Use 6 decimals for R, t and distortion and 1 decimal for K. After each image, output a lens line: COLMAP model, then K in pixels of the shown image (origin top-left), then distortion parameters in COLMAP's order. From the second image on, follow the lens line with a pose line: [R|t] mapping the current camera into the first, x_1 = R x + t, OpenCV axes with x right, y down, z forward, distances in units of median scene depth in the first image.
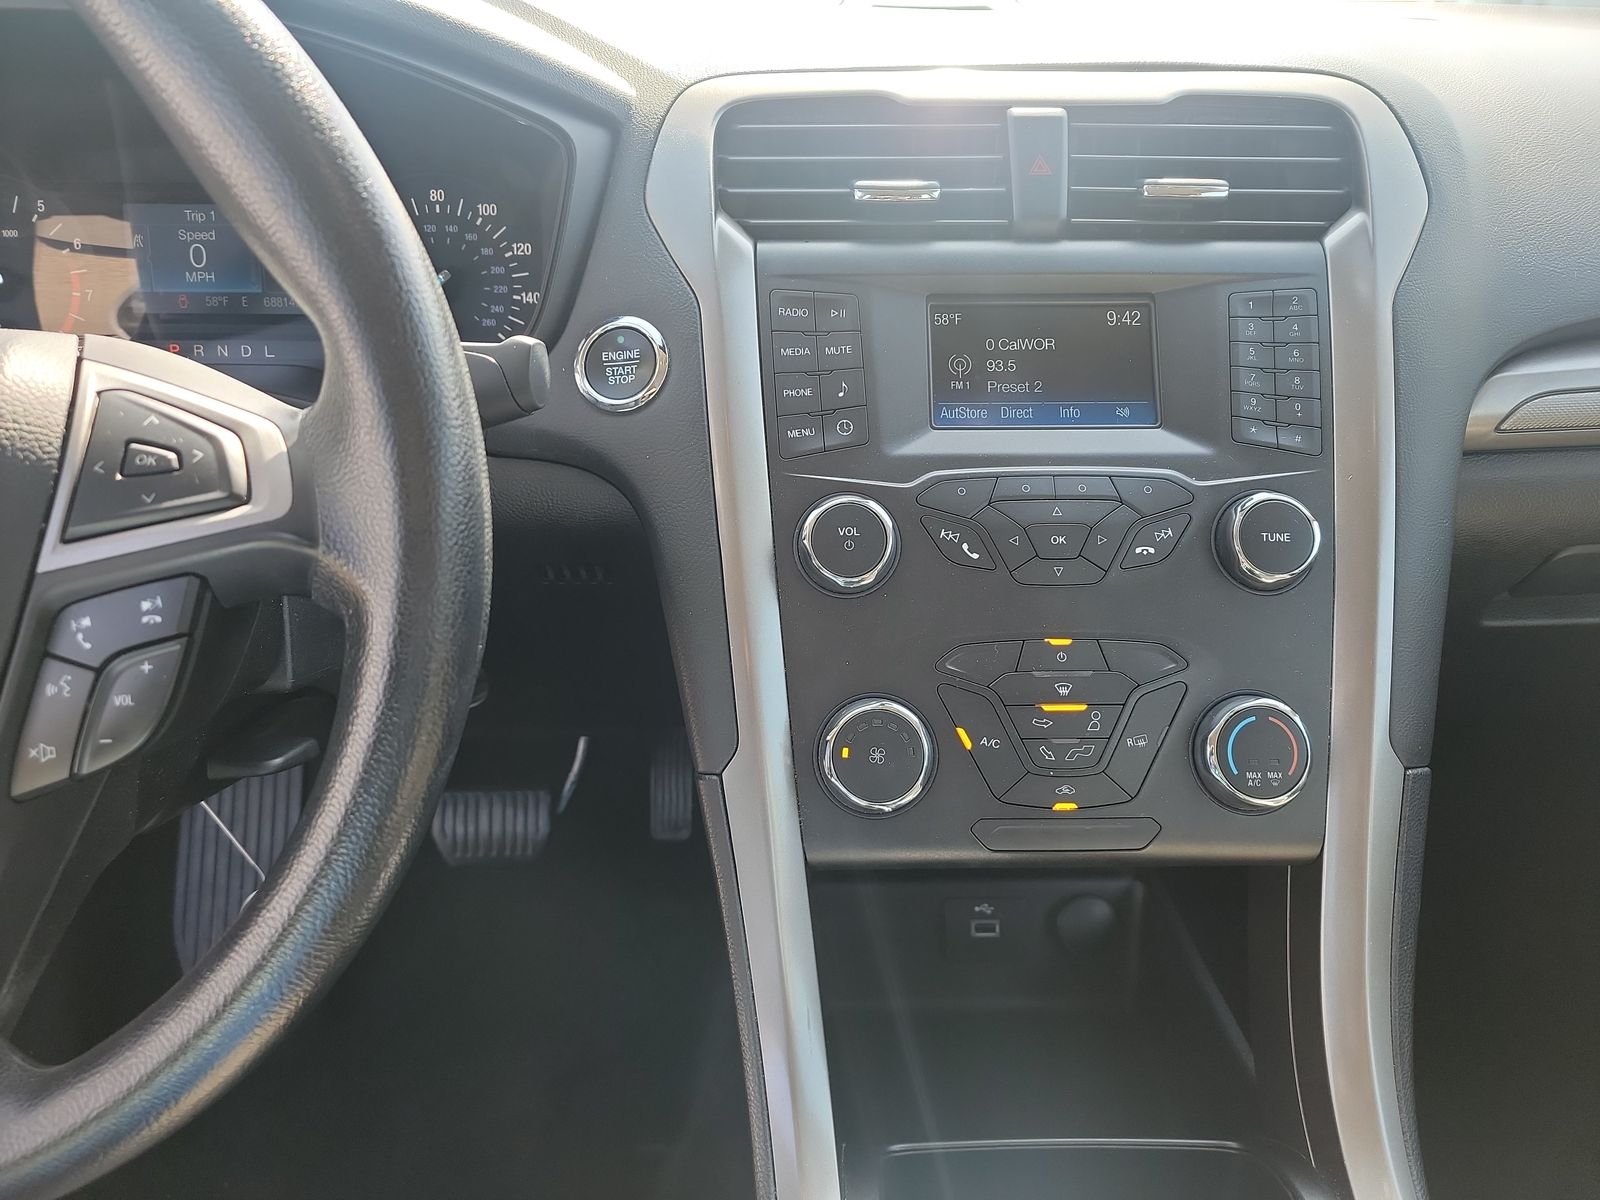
lens RADIAL K [[1093.6, 0, 809.0], [0, 1093.6, 665.6], [0, 0, 1]] dist [0.032408, -0.047871]
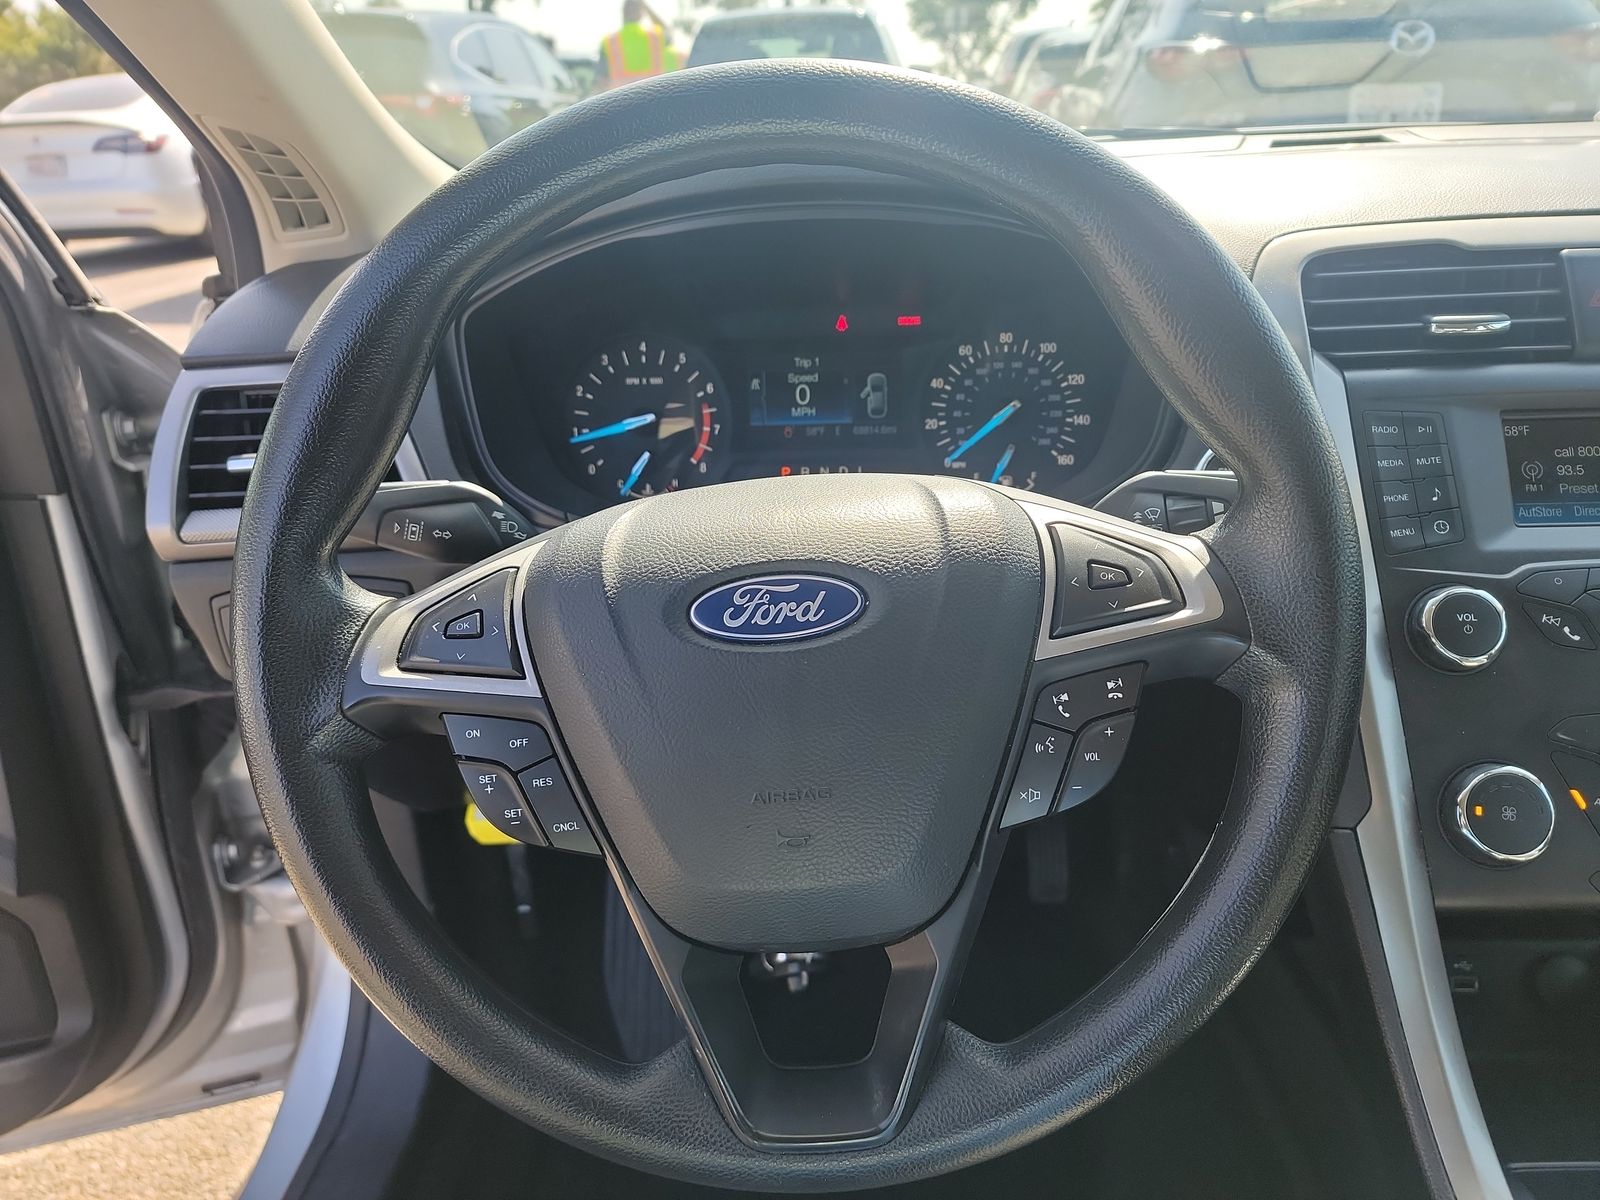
lens RADIAL K [[1095.4, 0, 799.9], [0, 1095.4, 672.1], [0, 0, 1]] dist [0.054943, -0.071598]
pose [[0.993594, -0.003870, -0.112946, -0.499711], [-0.003034, 0.998140, -0.060885, 0.007168], [0.112972, 0.060838, 0.991734, -0.216242]]
